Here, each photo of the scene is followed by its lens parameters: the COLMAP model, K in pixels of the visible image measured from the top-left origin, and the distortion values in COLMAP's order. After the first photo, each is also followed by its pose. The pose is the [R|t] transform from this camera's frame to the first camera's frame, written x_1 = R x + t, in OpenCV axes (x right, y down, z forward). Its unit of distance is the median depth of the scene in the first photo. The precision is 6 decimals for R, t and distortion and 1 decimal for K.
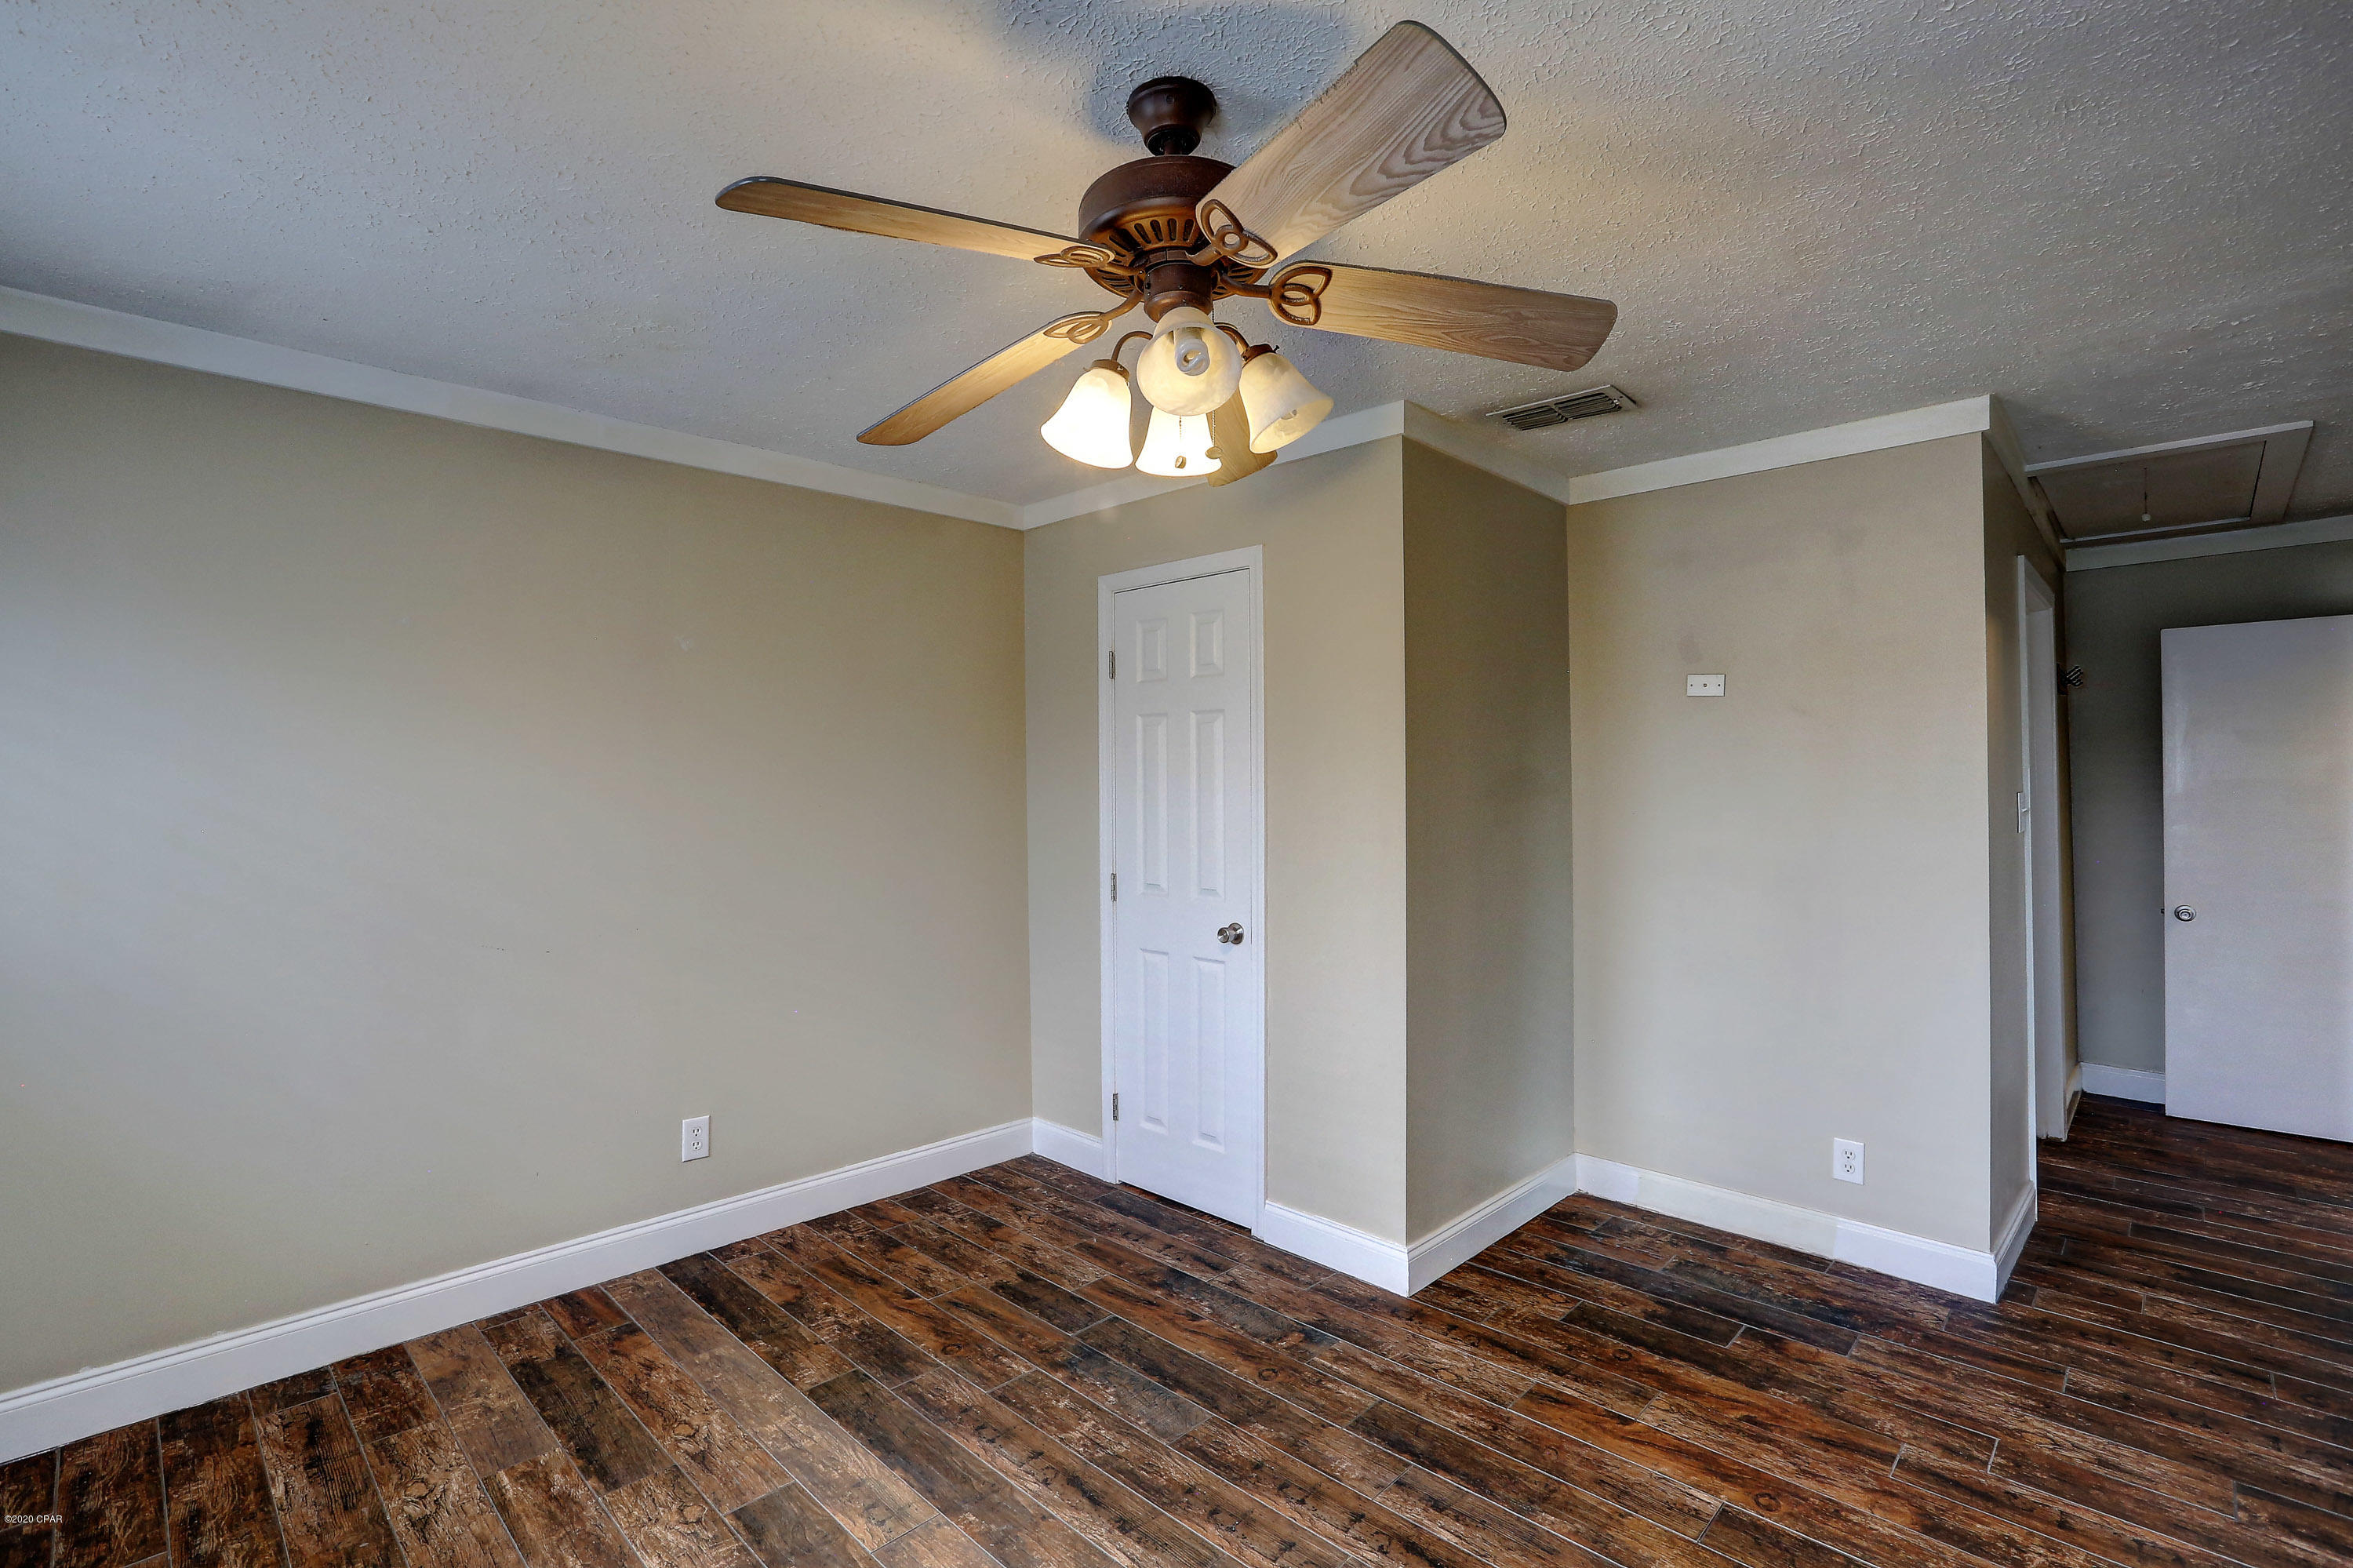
lens RADIAL K [[1079.0, 0, 1169.3], [0, 1079.0, 784.2], [0, 0, 1]] dist [-0.043024, 0.012371]
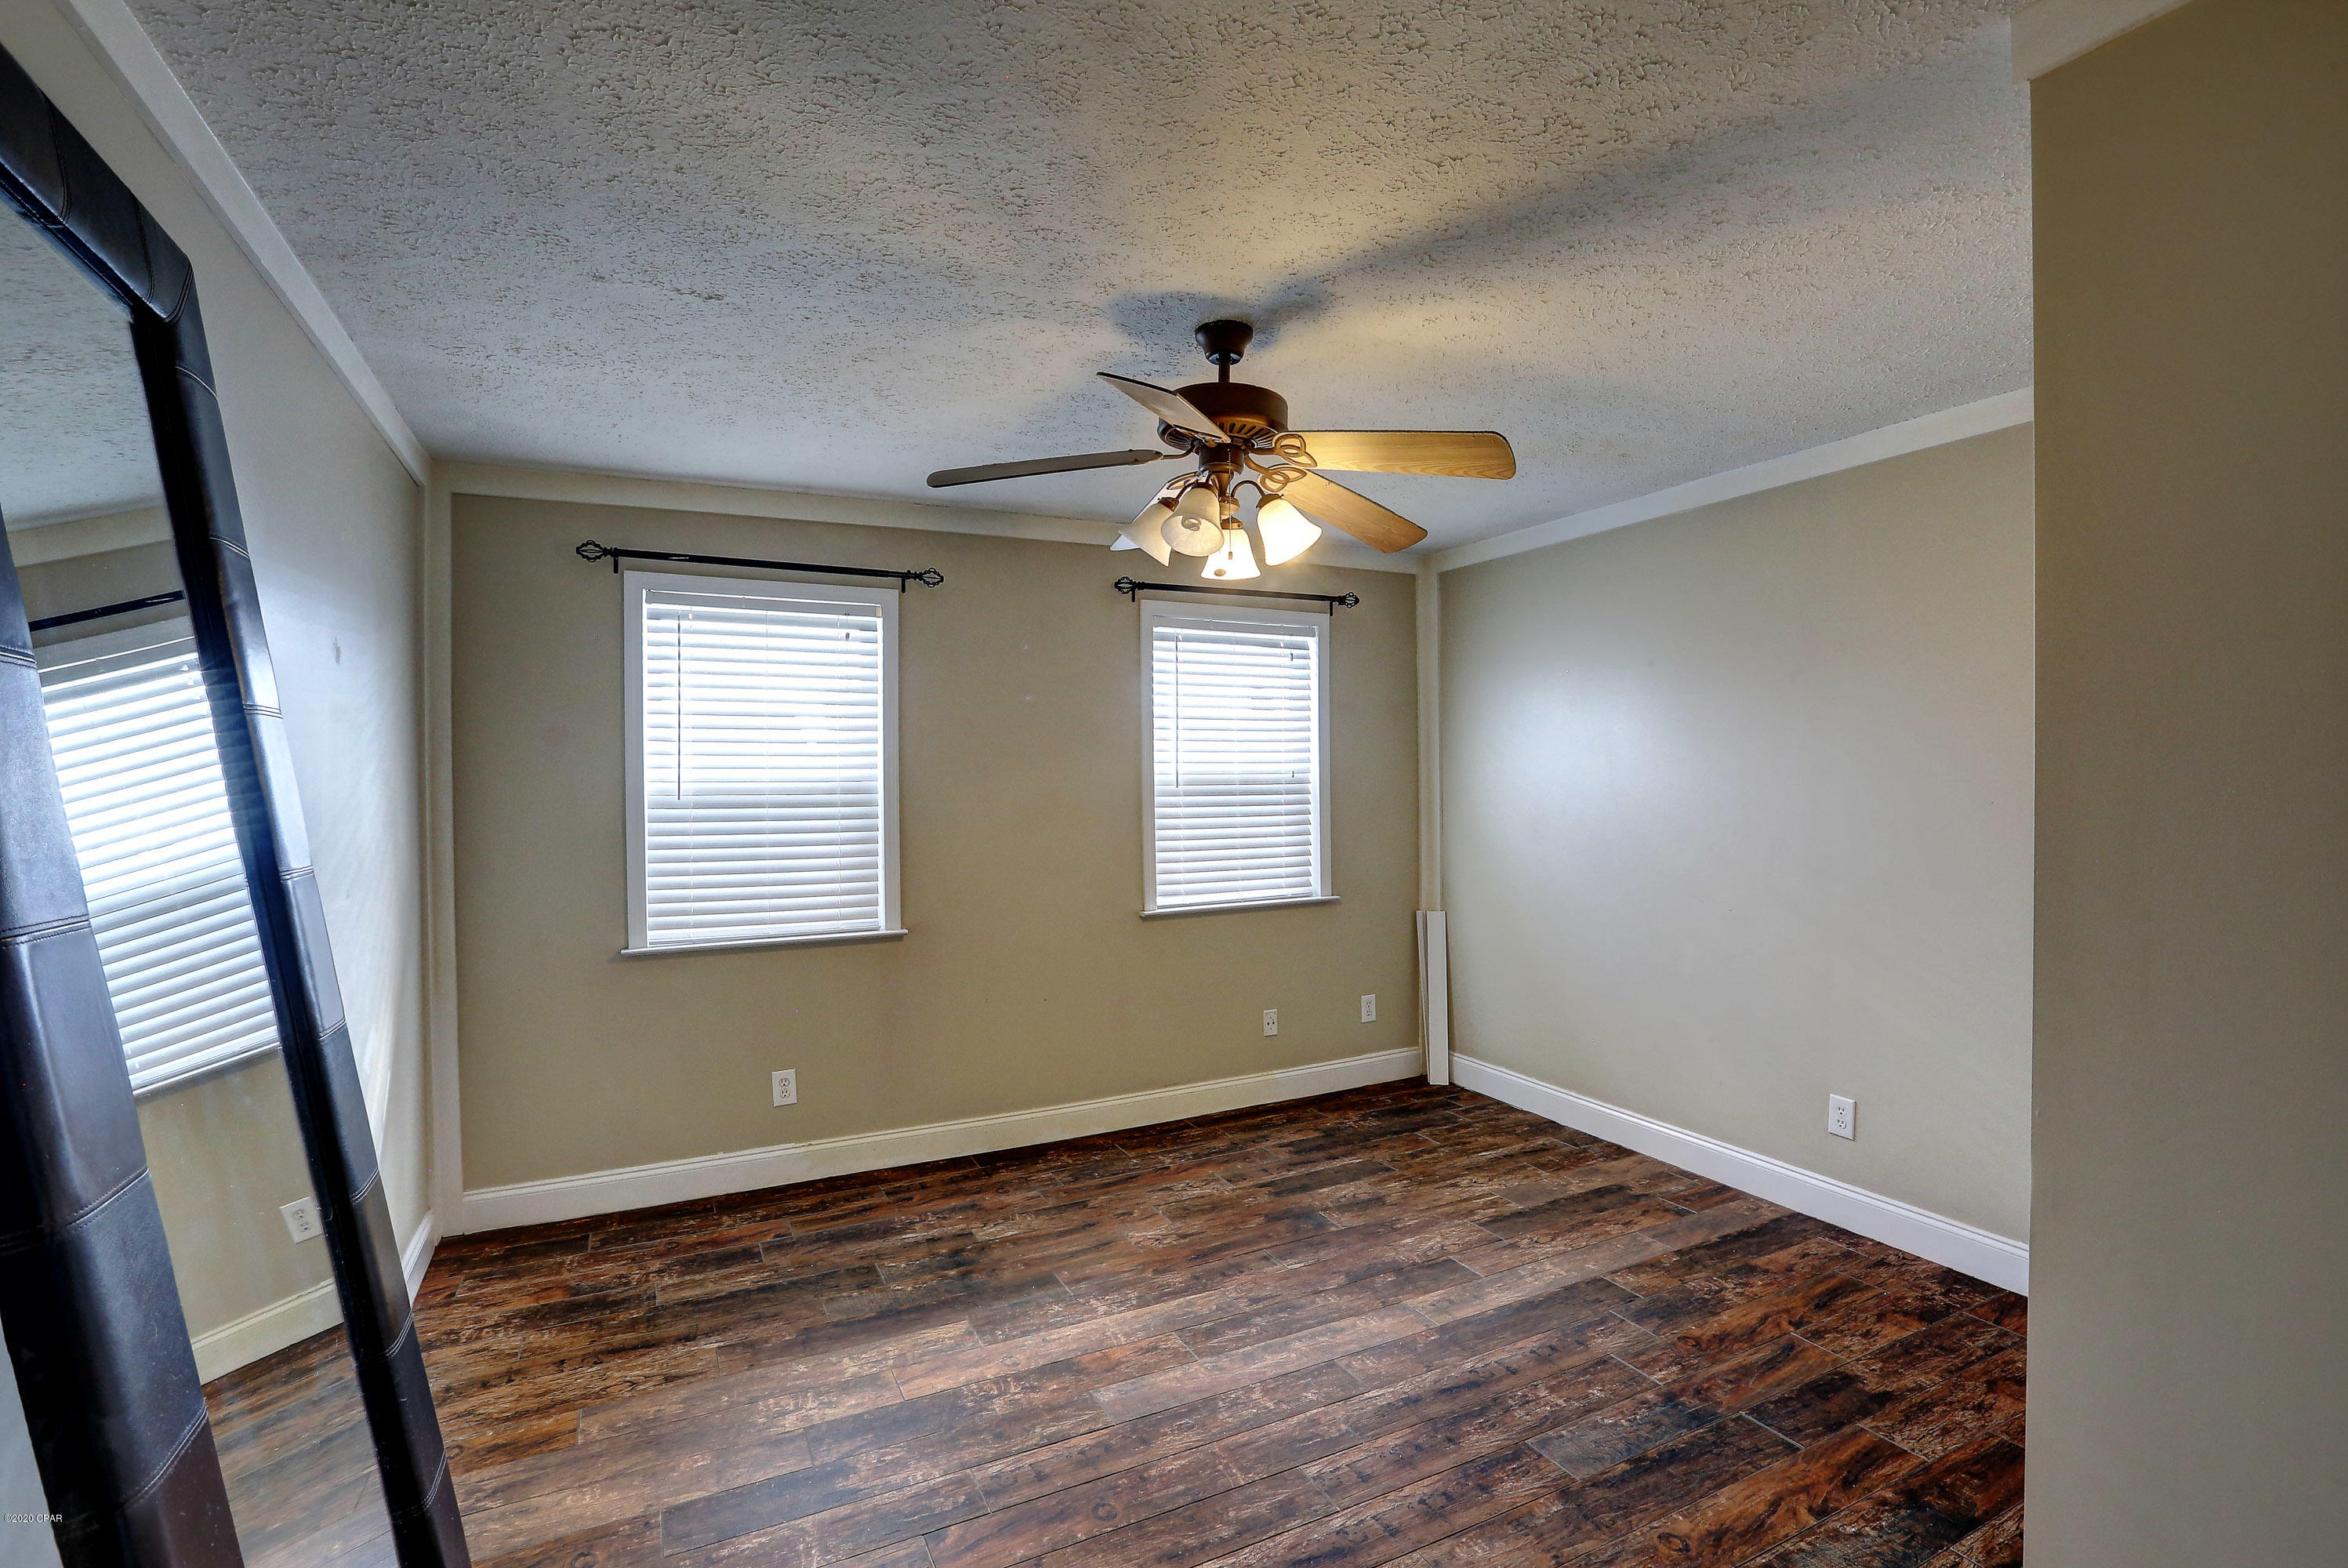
lens RADIAL K [[1076.7, 0, 1172.4], [0, 1076.7, 779.6], [0, 0, 1]] dist [-0.043024, 0.012371]
pose [[-0.333195, 0.008999, -0.942815, 0.917222], [0.005842, 0.999955, 0.007480, -0.011022], [0.942840, -0.003015, -0.333233, 0.896503]]
